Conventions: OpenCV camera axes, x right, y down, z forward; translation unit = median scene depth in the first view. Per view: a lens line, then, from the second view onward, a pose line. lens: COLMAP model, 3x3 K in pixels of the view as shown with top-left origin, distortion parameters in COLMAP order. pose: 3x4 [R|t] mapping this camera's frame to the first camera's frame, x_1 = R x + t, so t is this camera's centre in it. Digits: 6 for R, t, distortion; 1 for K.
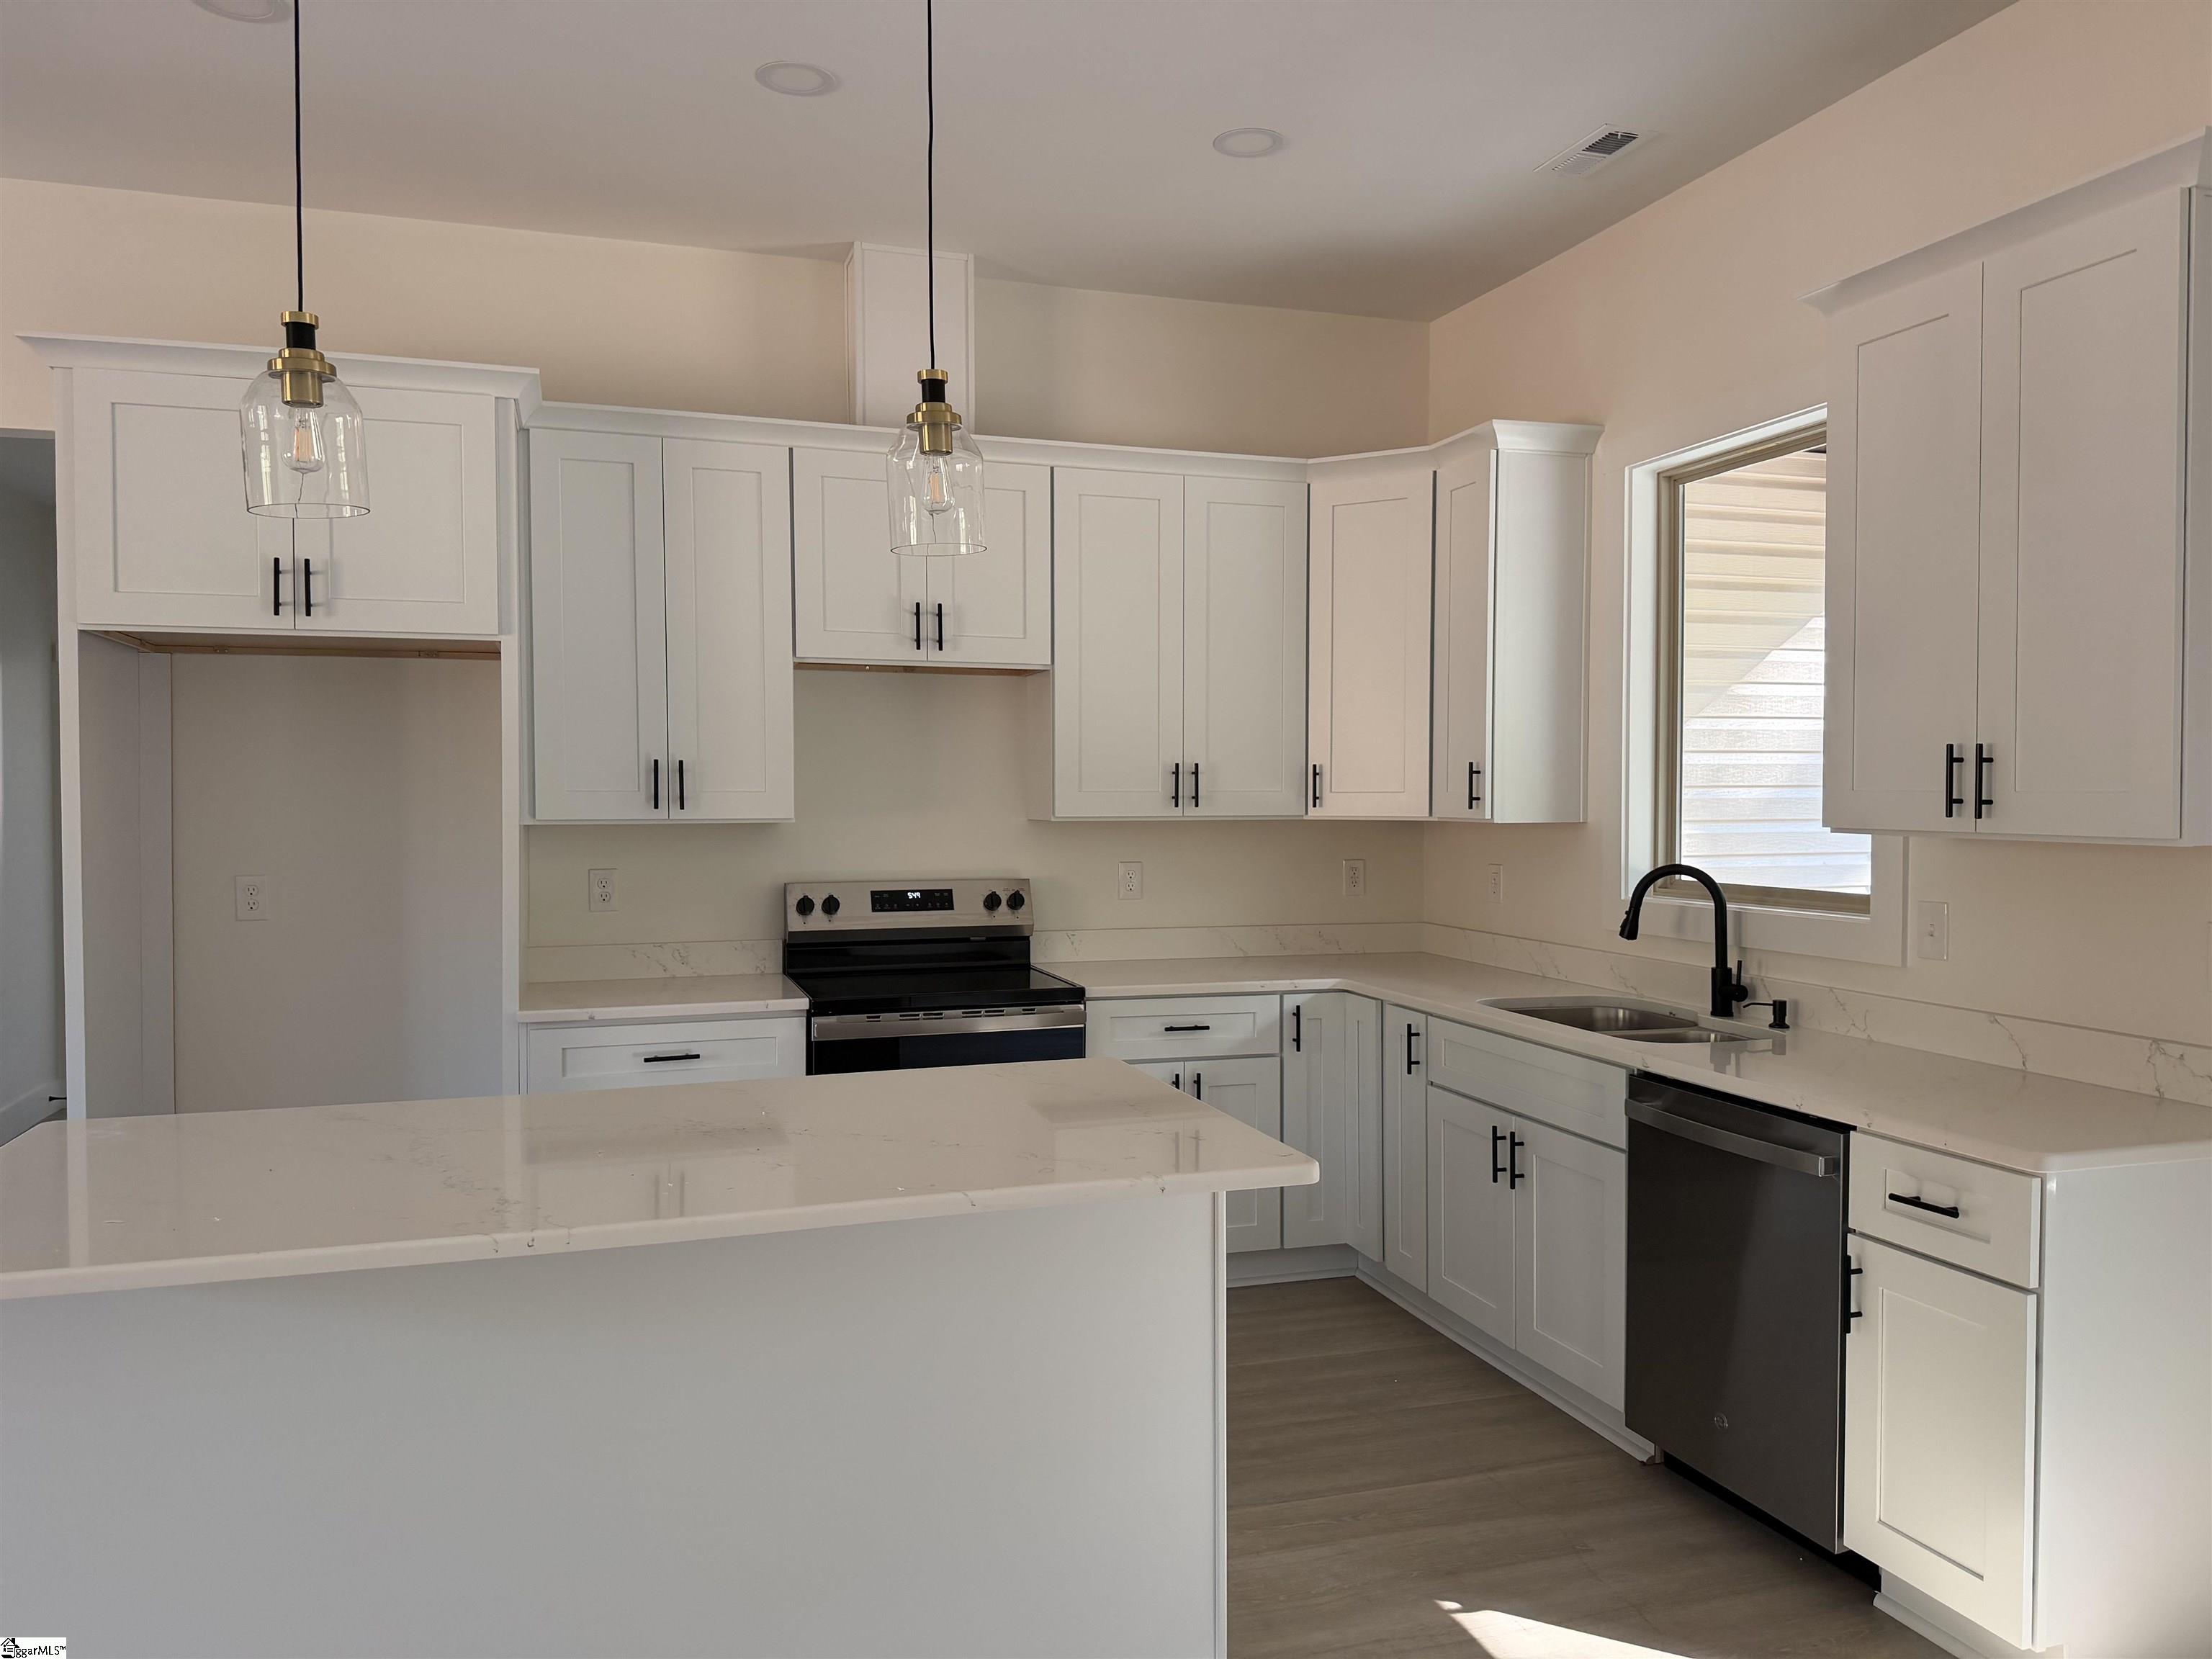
lens RADIAL K [[1557.9, 0, 1106.0], [0, 1557.9, 829.5], [0, 0, 1]] dist [0.154487, -0.224029]
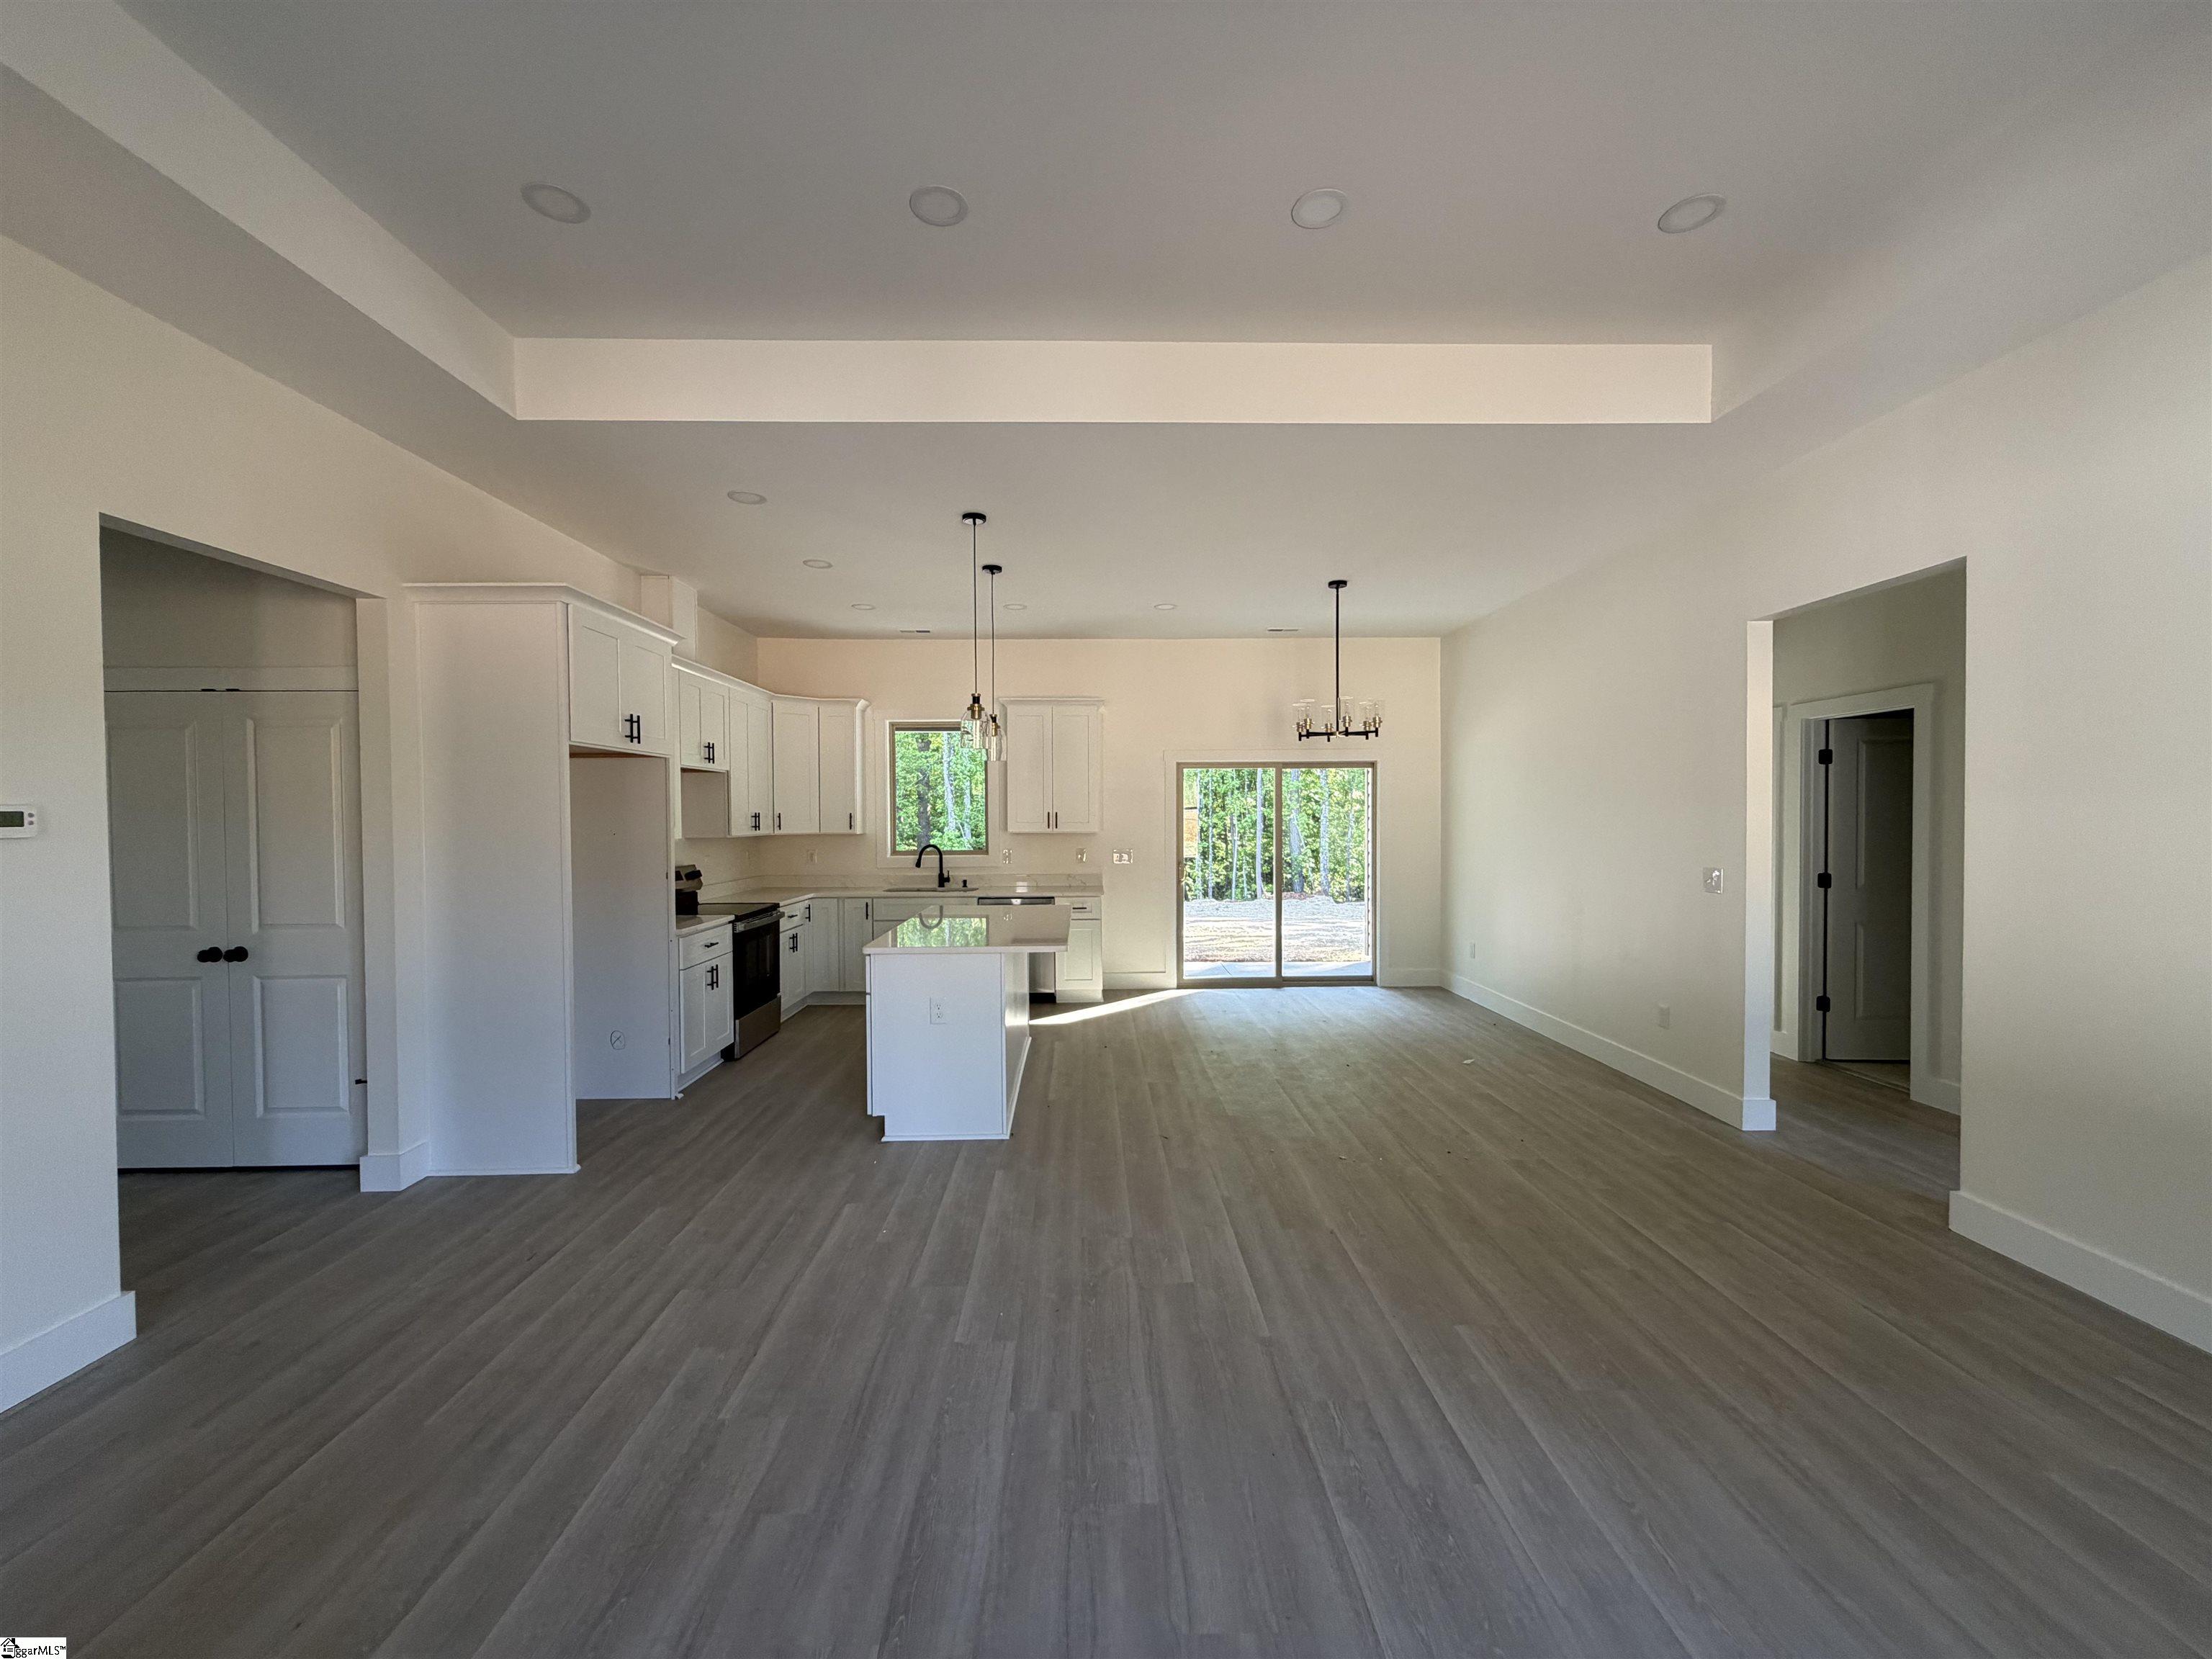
lens RADIAL K [[881.2, 0, 1102.4], [0, 881.2, 834.3], [0, 0, 1]] dist [0.000633, 0.000031]
pose [[0.292326, -0.021944, 0.956067, -1.213122], [0.028686, 0.999488, 0.014170, -0.014479], [-0.955888, 0.023283, 0.292806, 0.086240]]
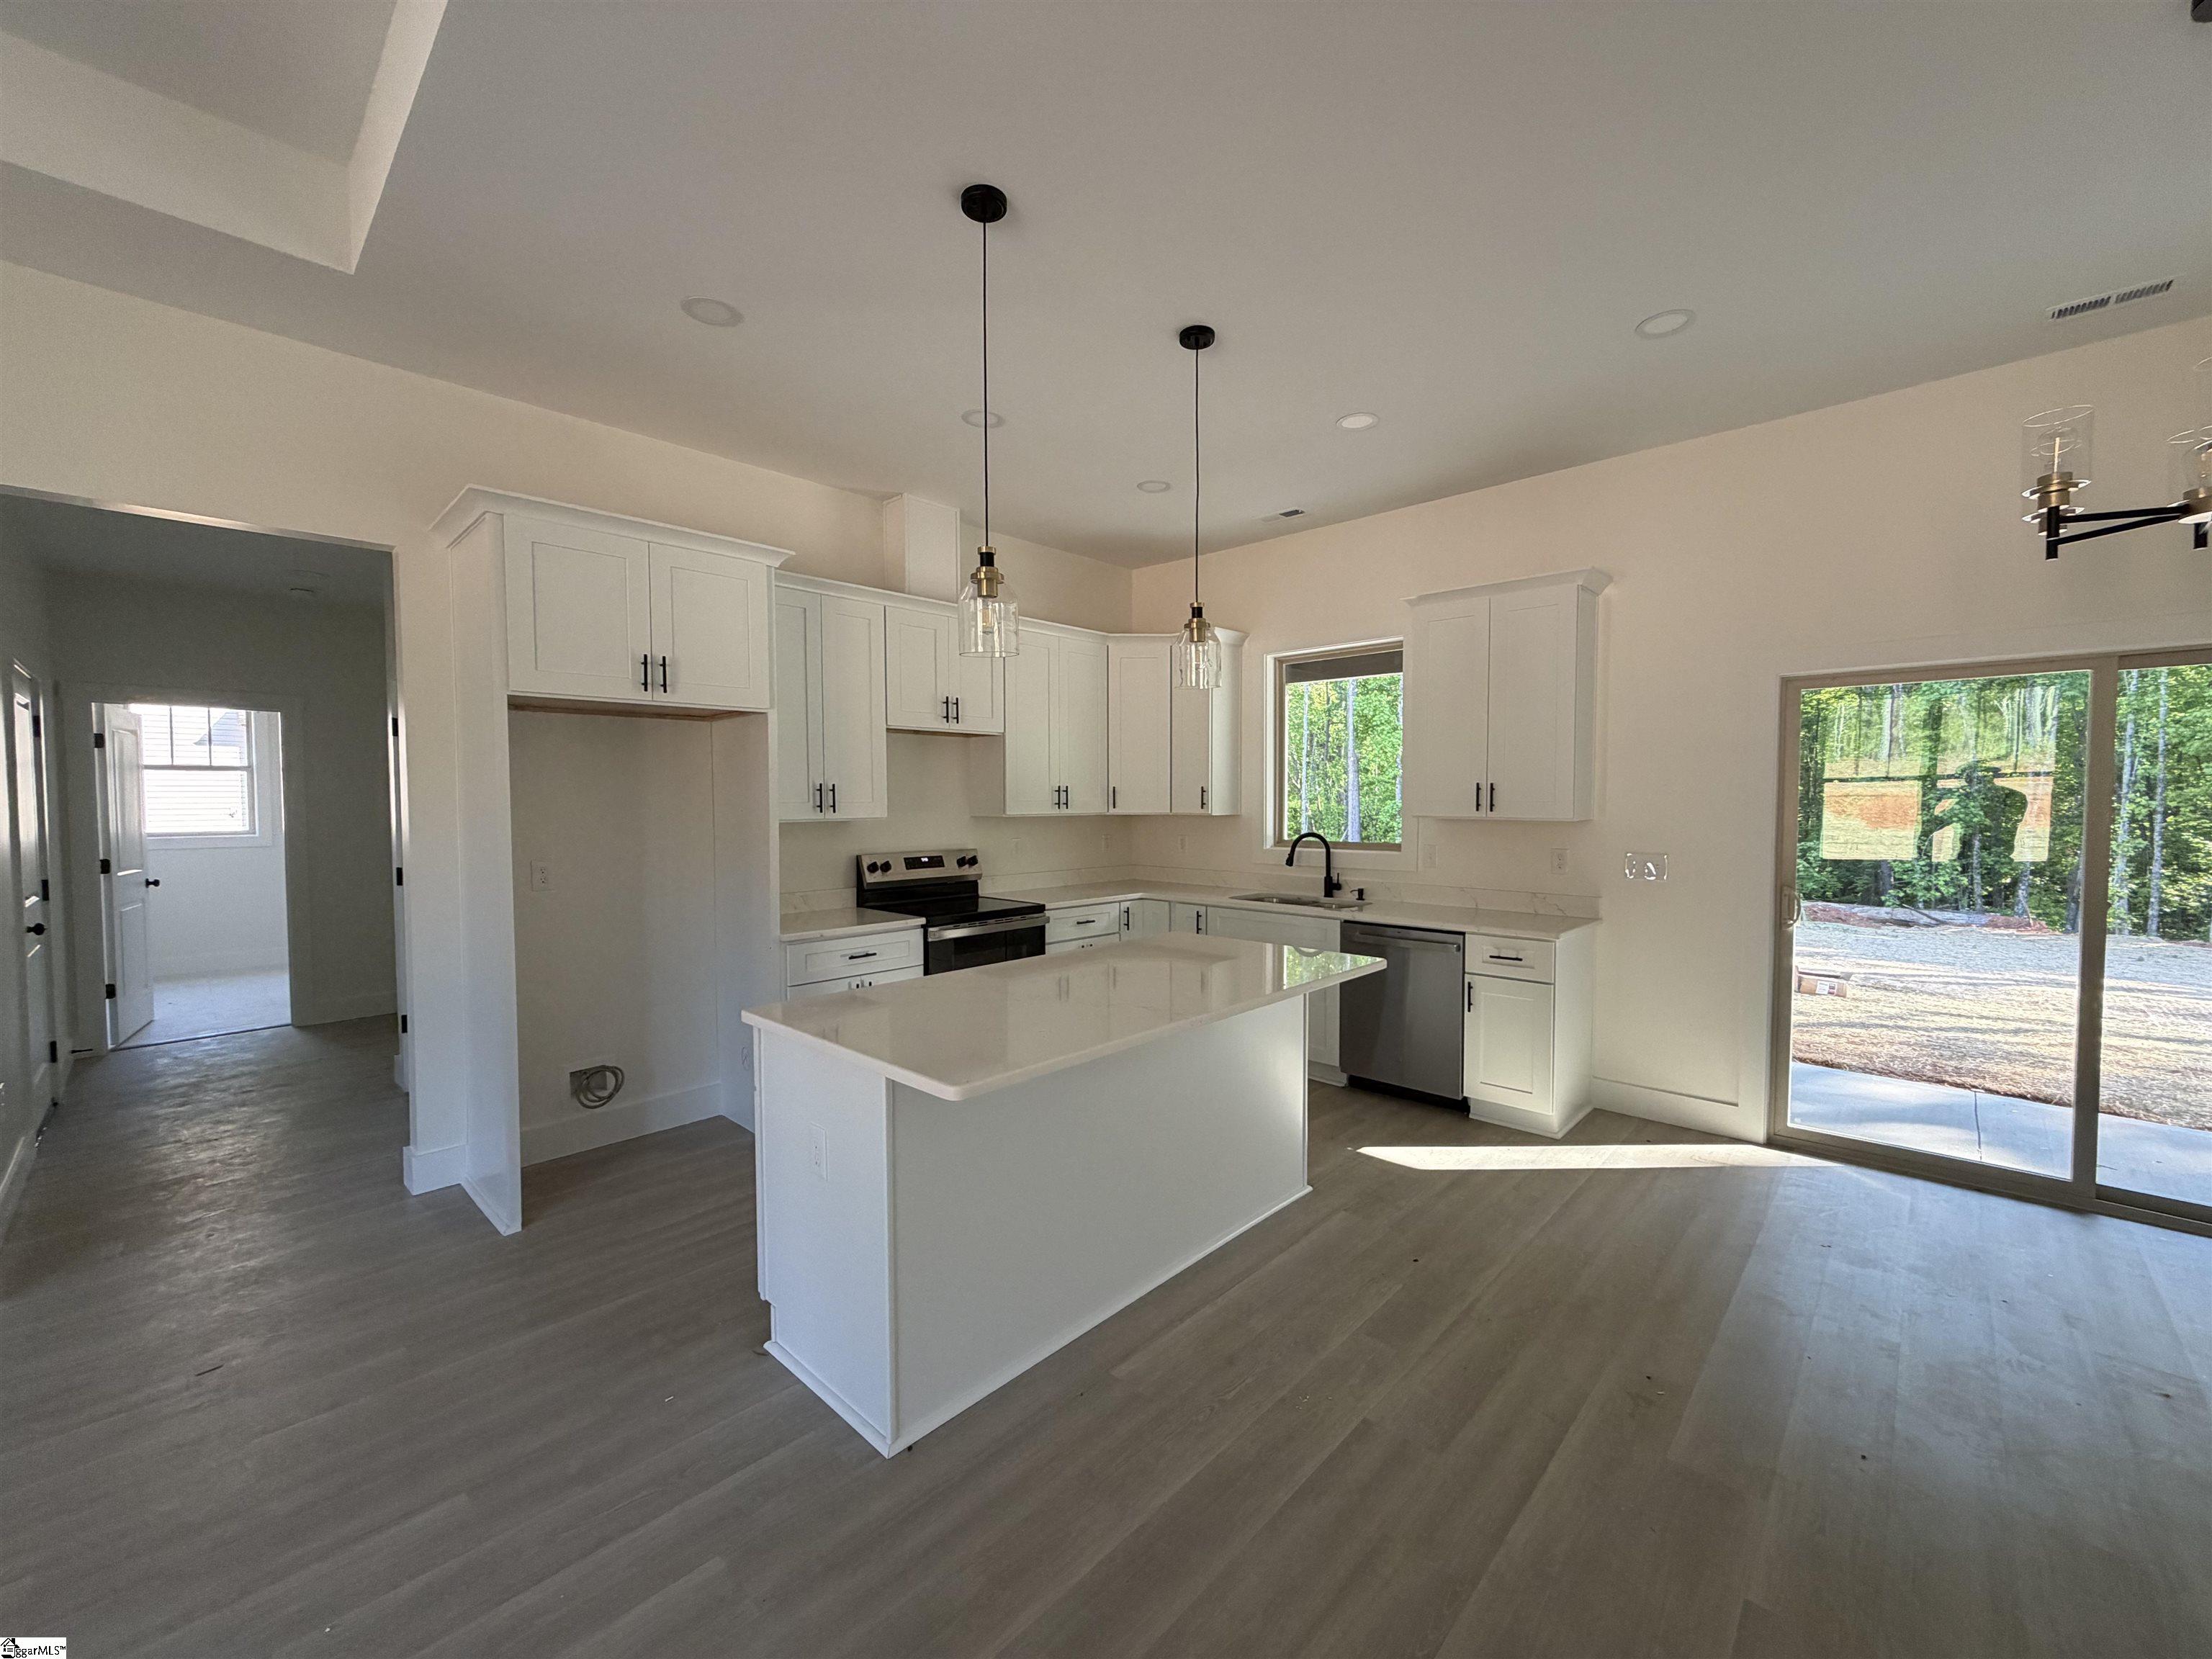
lens RADIAL K [[881.2, 0, 1102.4], [0, 881.2, 834.3], [0, 0, 1]] dist [0.000633, 0.000031]
pose [[0.880586, -0.021435, 0.473401, -0.459877], [0.013715, 0.999711, 0.019752, -0.004375], [-0.473687, -0.010901, 0.880626, 0.020706]]
